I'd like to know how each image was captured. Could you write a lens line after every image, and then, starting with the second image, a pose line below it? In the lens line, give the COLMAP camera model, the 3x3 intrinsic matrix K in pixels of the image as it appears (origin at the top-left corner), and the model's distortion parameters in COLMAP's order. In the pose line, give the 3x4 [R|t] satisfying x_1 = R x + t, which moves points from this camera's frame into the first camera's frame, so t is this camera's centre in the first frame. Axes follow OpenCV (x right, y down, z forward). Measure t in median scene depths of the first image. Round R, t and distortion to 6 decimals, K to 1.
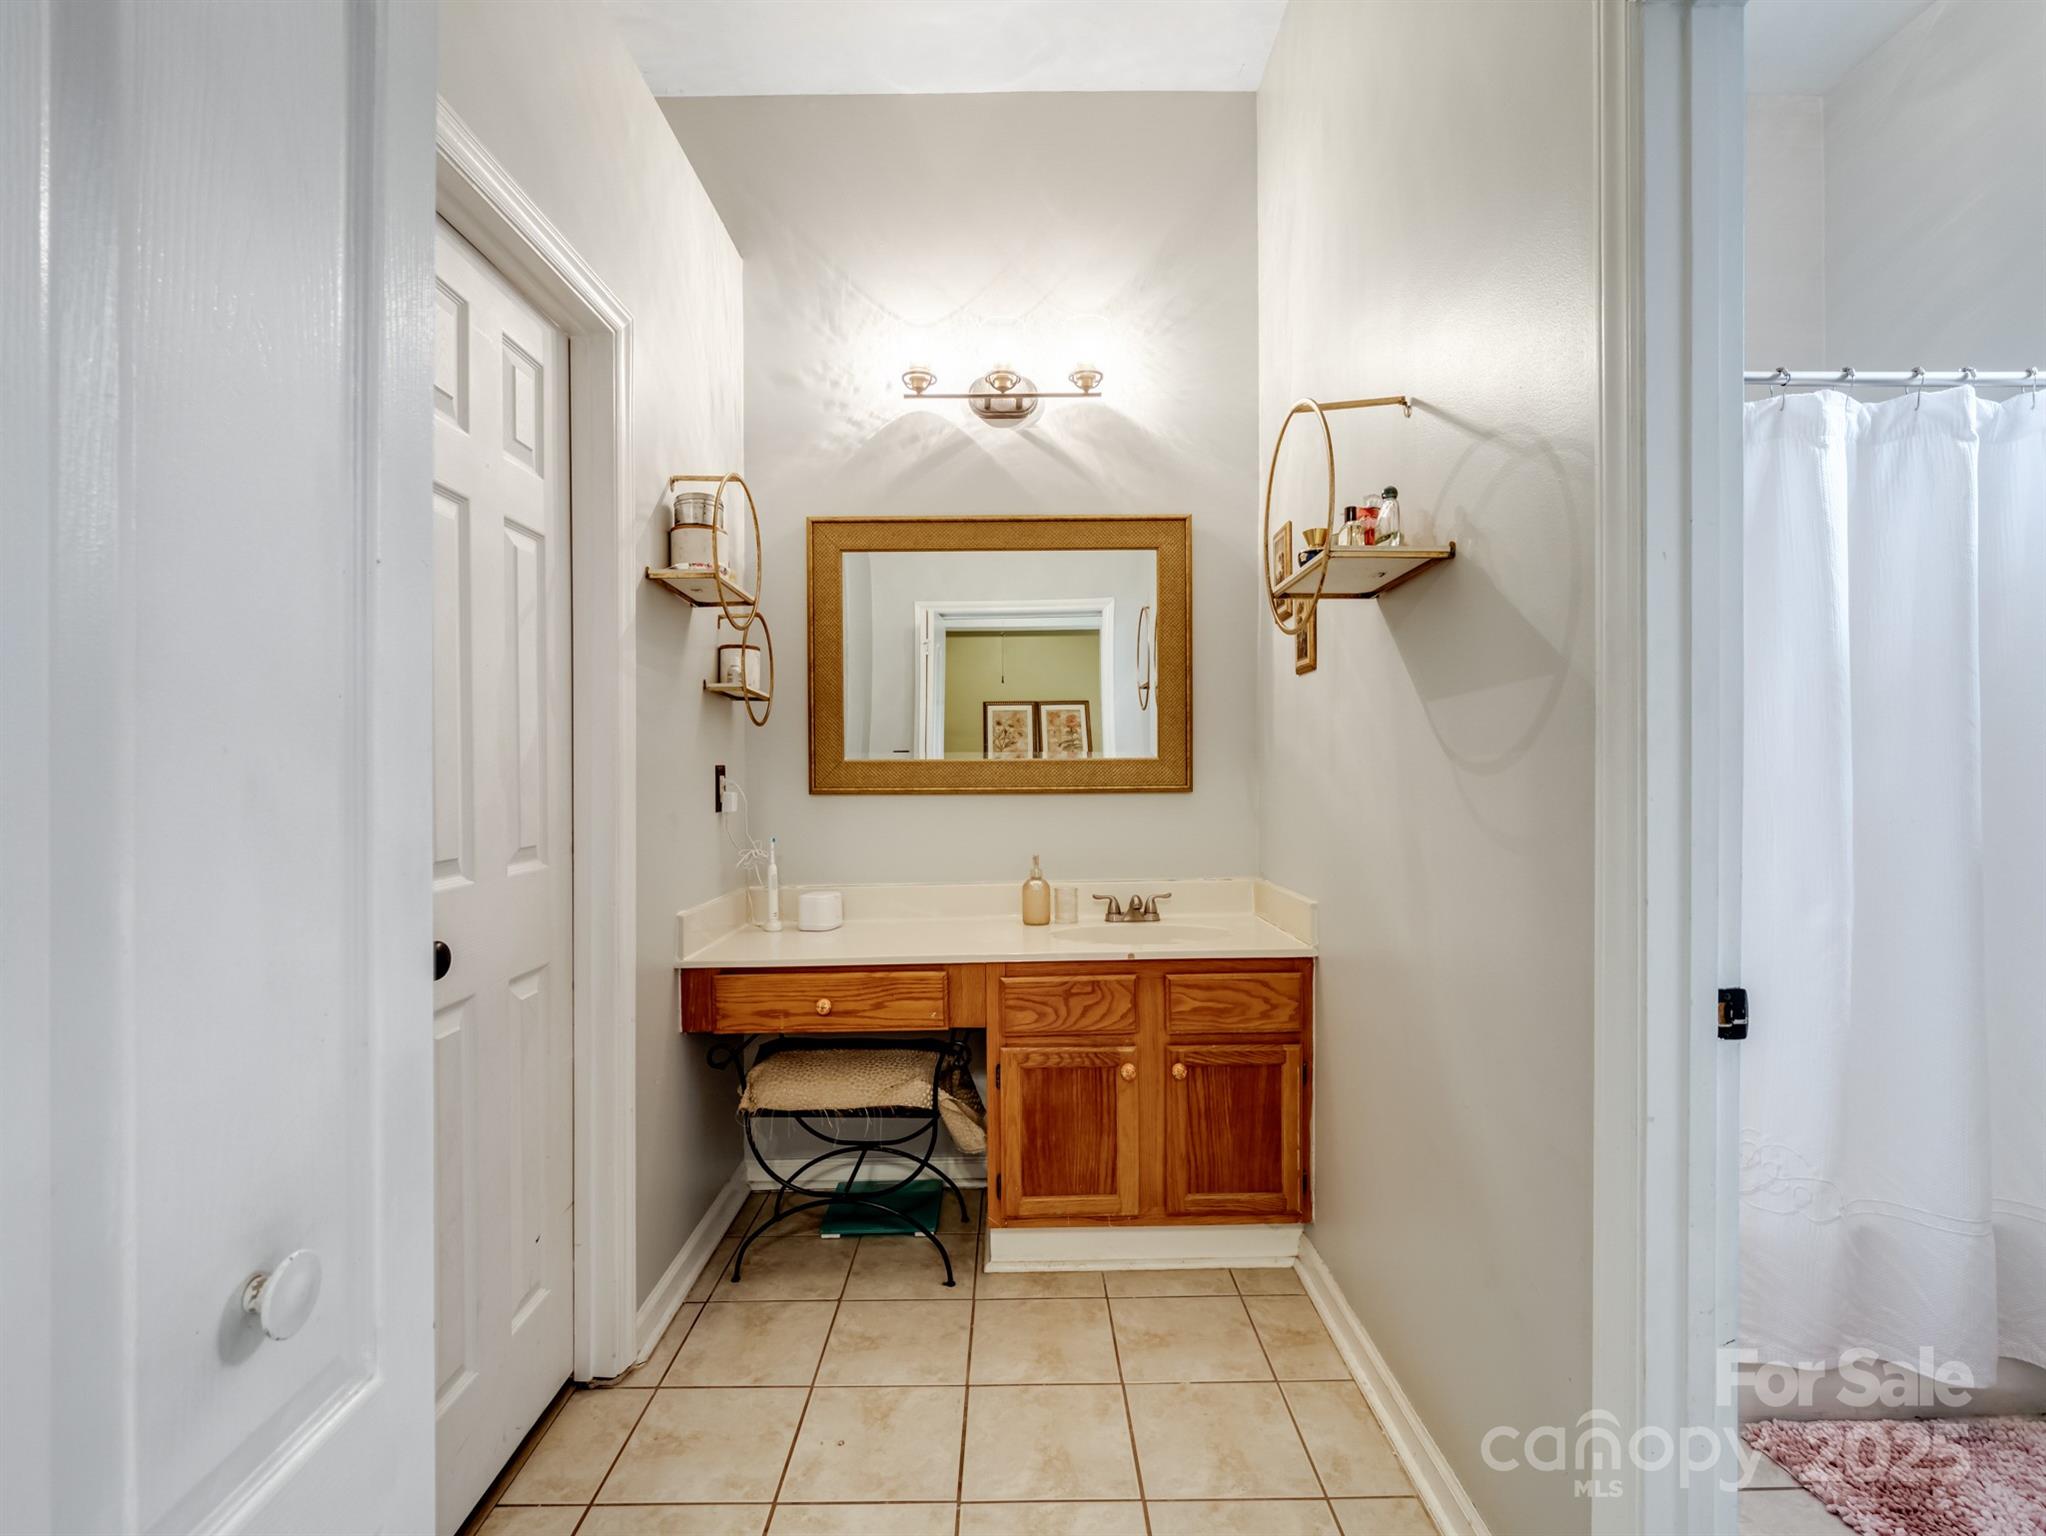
lens RADIAL K [[971.7, 0, 1023.2], [0, 971.7, 762.8], [0, 0, 1]] dist [0.000429, 0.000161]
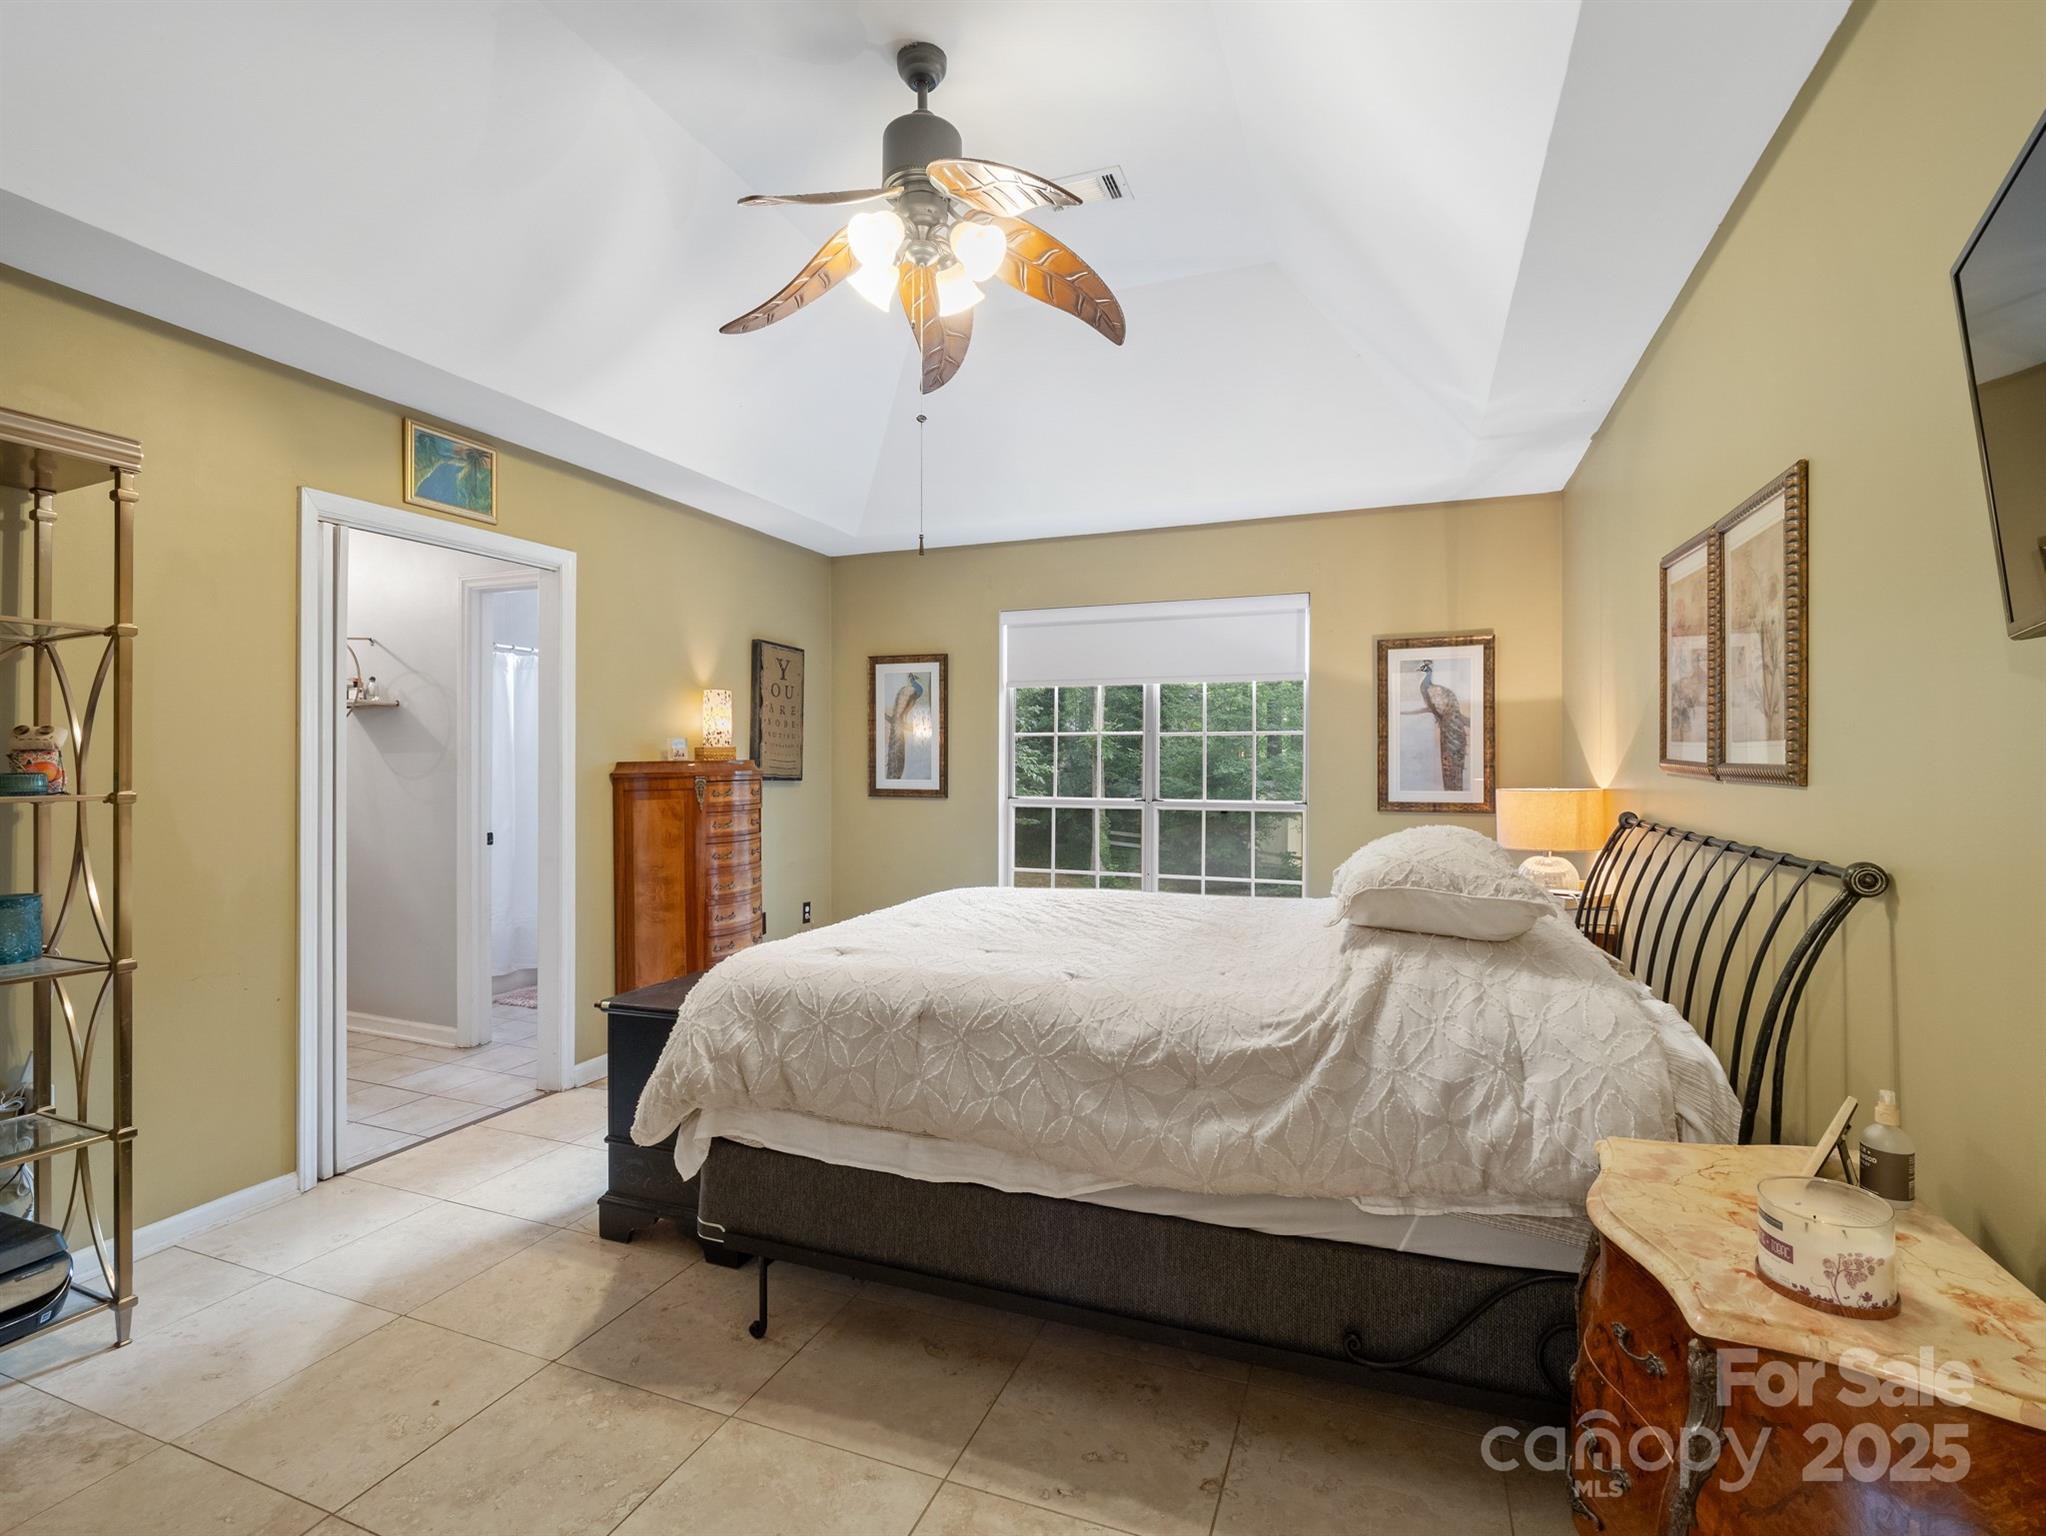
lens RADIAL K [[971.7, 0, 1018.4], [0, 971.7, 766.9], [0, 0, 1]] dist [-0.001604, -0.004142]
pose [[0.374558, 0.003785, 0.927196, -1.585735], [-0.000217, 0.999992, -0.003995, -0.018178], [-0.927203, 0.001295, 0.374556, -1.844905]]
